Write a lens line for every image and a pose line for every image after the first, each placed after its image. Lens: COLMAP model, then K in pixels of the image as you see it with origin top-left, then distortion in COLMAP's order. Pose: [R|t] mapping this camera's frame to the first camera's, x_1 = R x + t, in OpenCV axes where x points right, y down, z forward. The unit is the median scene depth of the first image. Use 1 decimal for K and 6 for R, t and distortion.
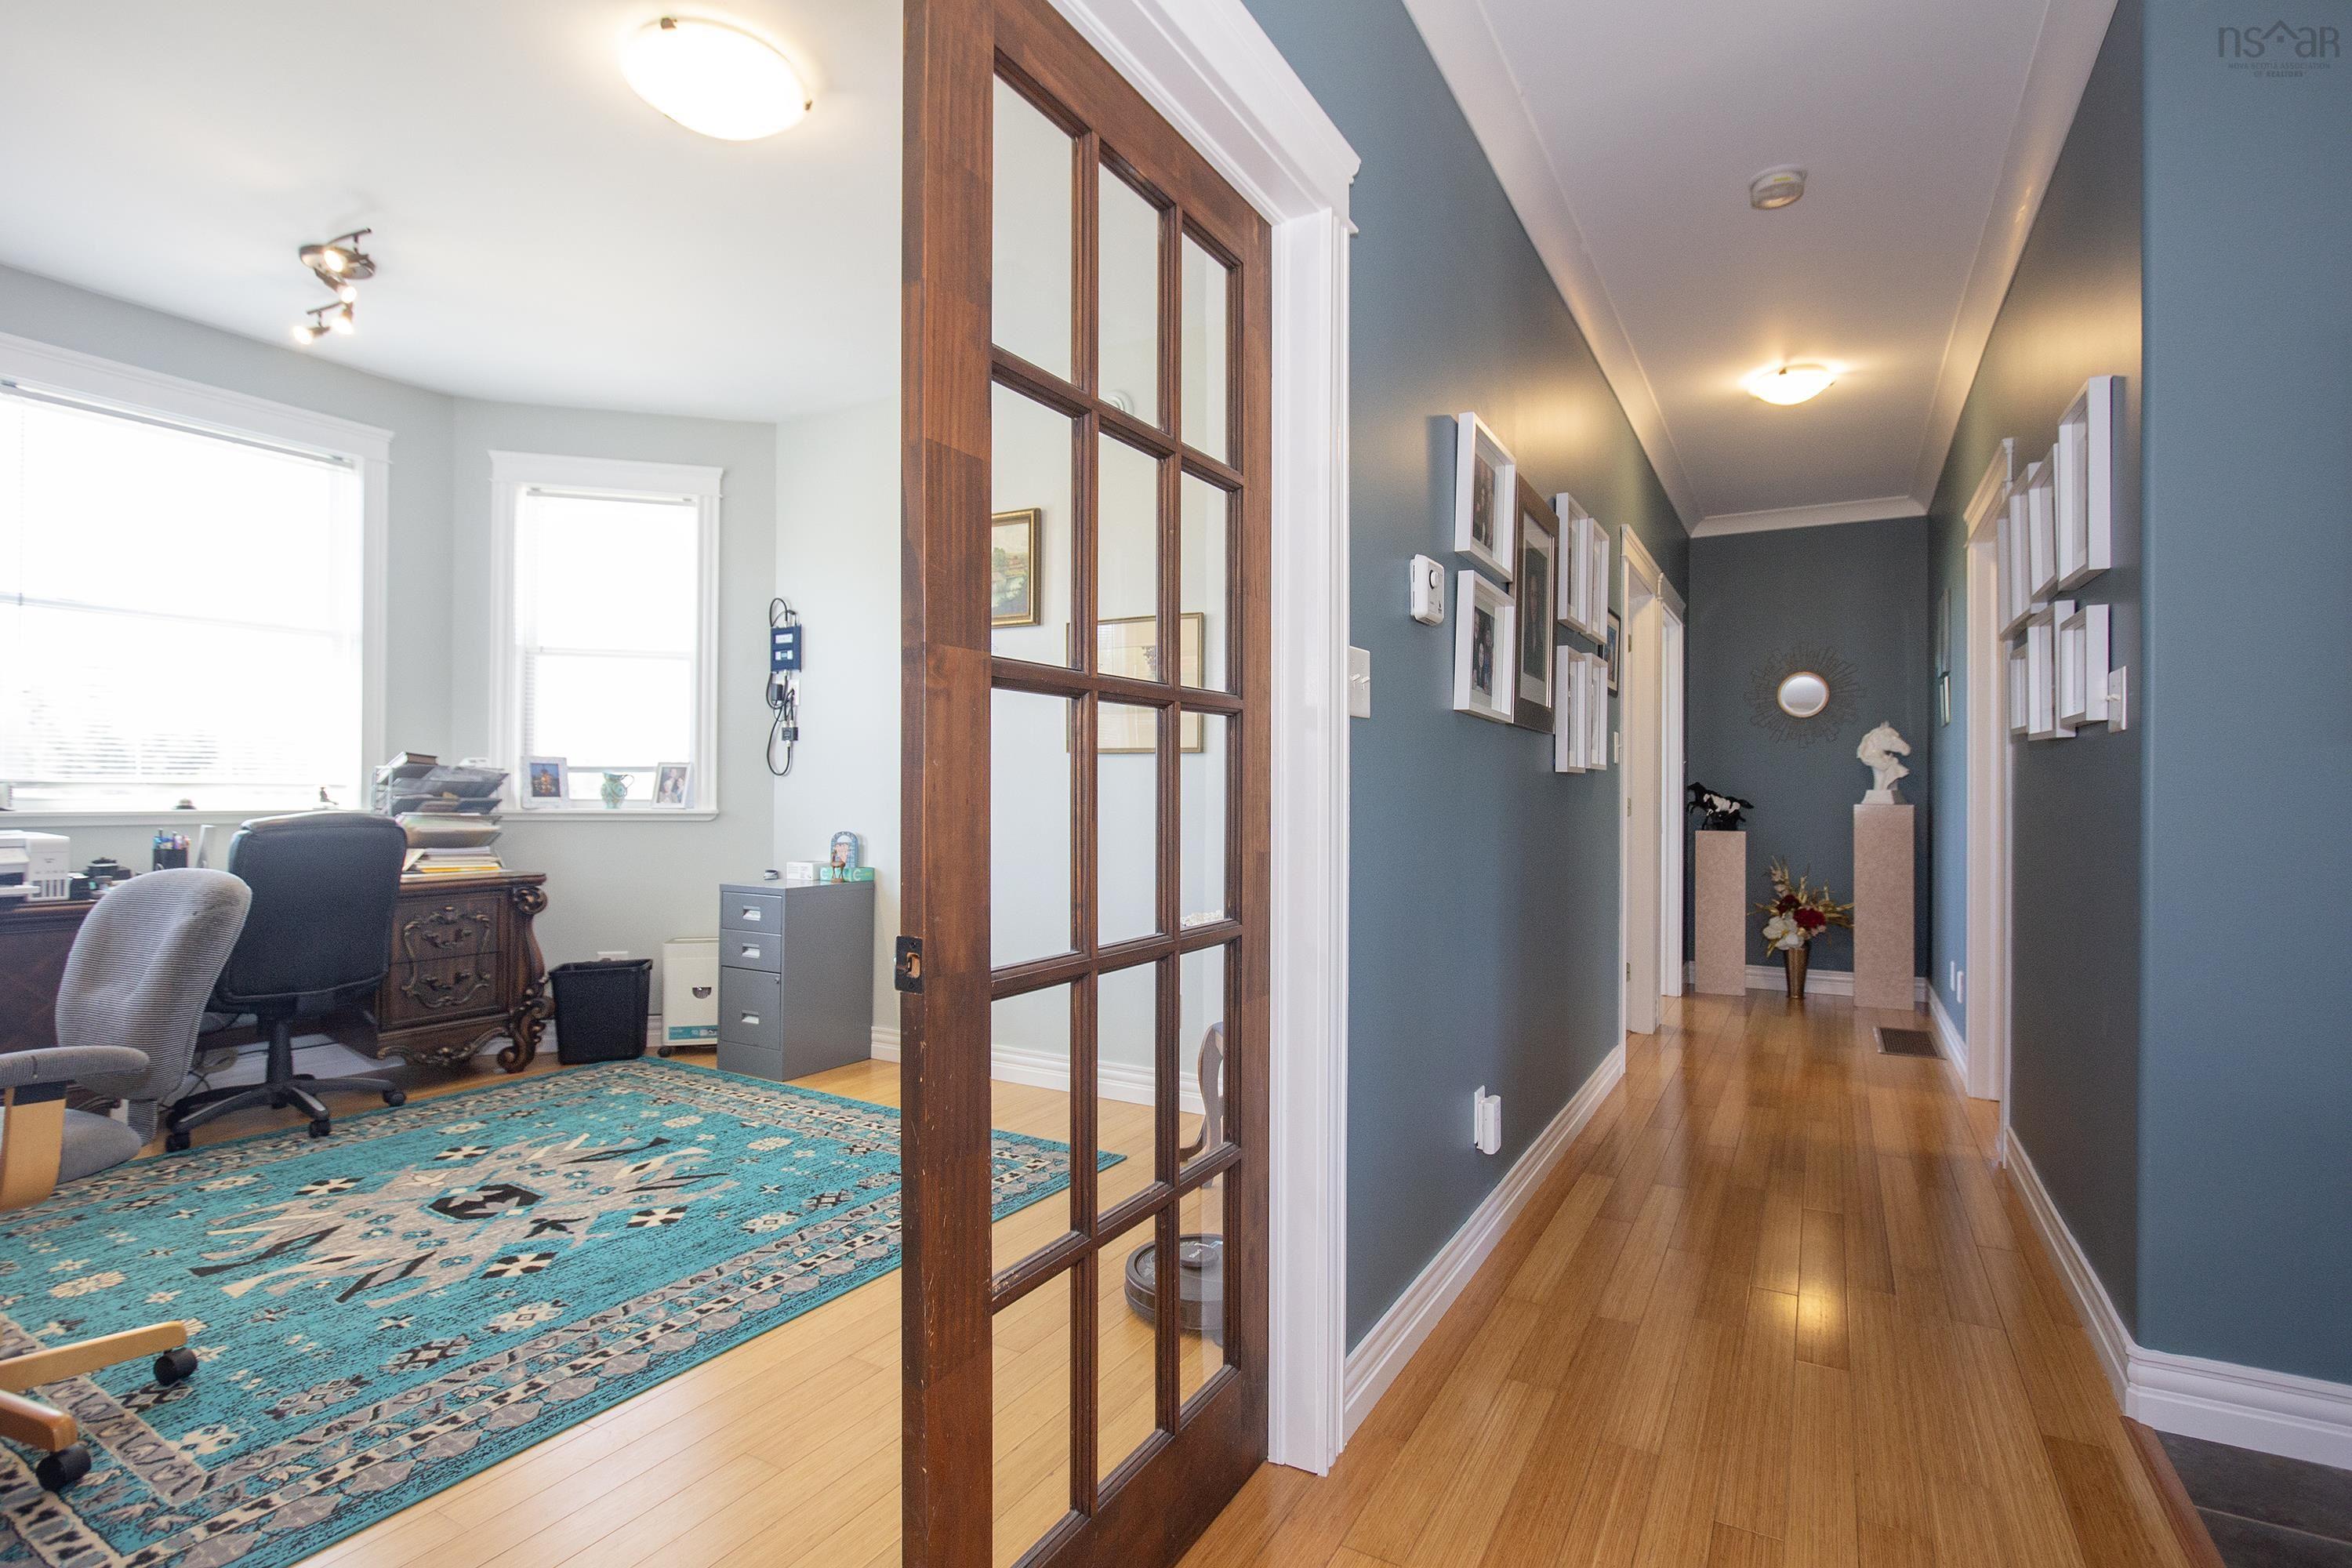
lens RADIAL K [[1114.3, 0, 1186.0], [0, 1114.3, 786.9], [0, 0, 1]] dist [-0.003172, -0.000119]
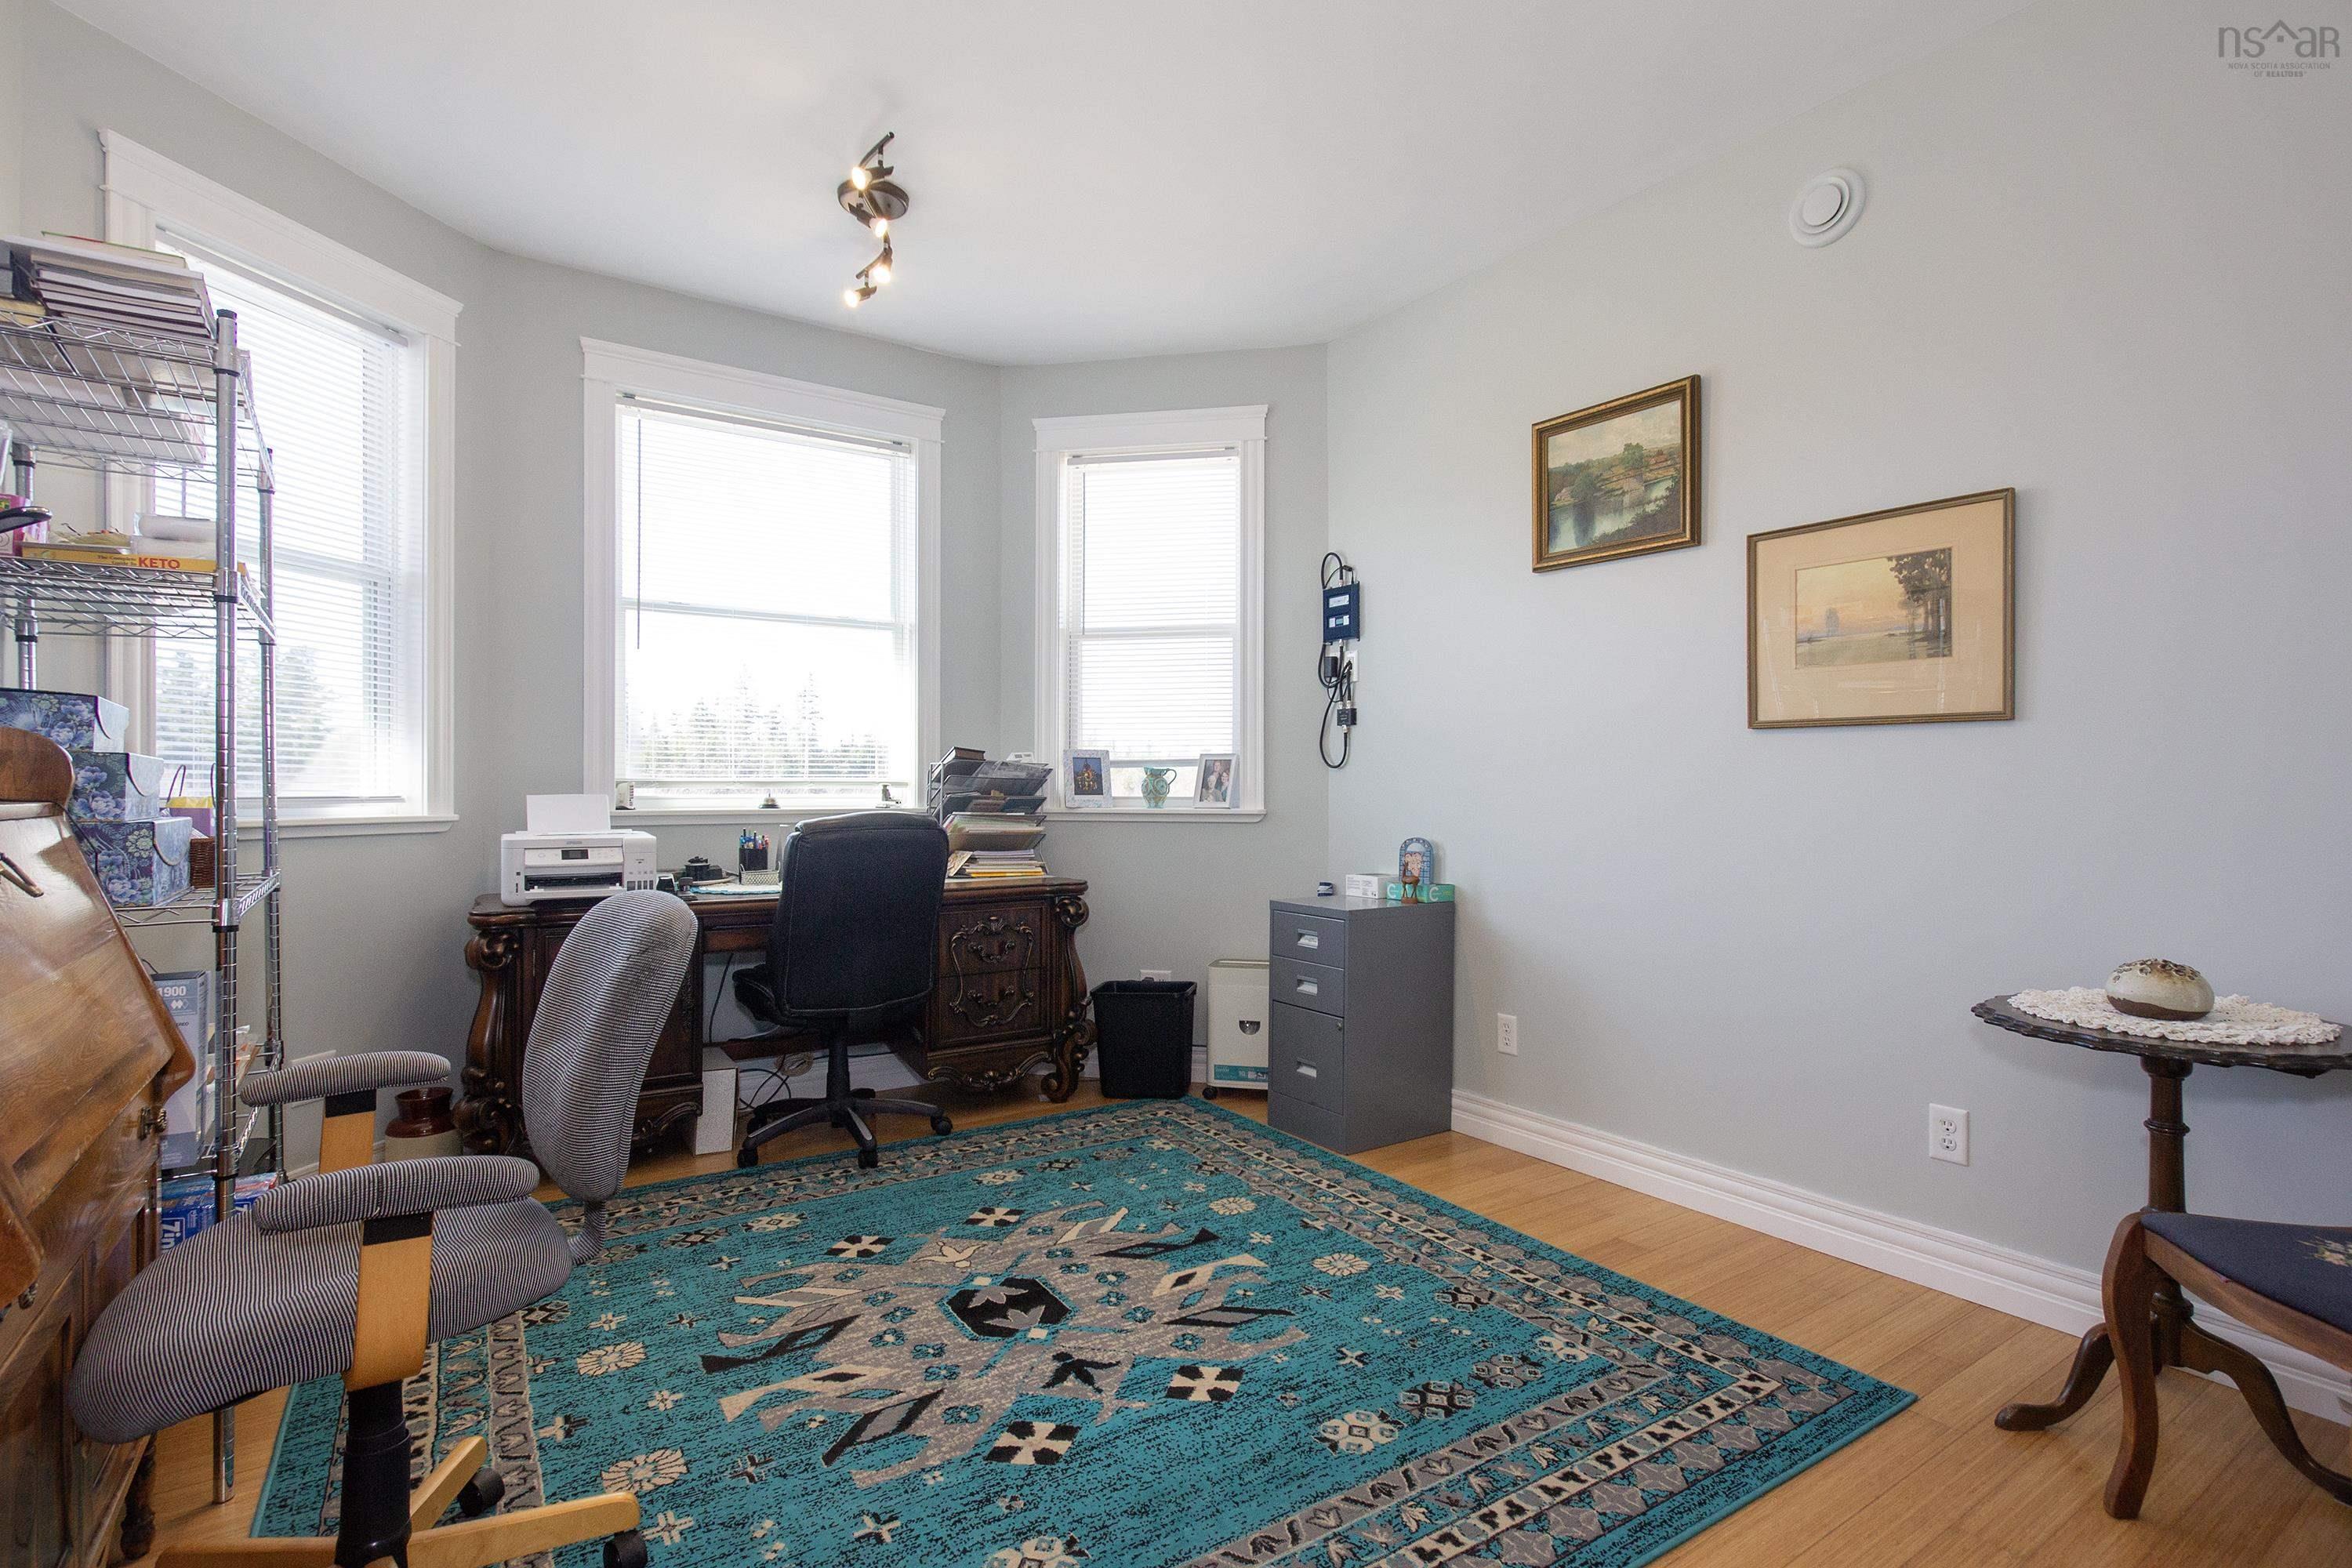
lens RADIAL K [[1114.3, 0, 1186.0], [0, 1114.3, 786.9], [0, 0, 1]] dist [-0.003172, -0.000119]
pose [[0.898225, -0.004700, -0.439510, -0.133889], [0.006315, 0.999978, 0.002213, 0.001551], [0.439490, -0.004764, 0.898235, 0.279240]]
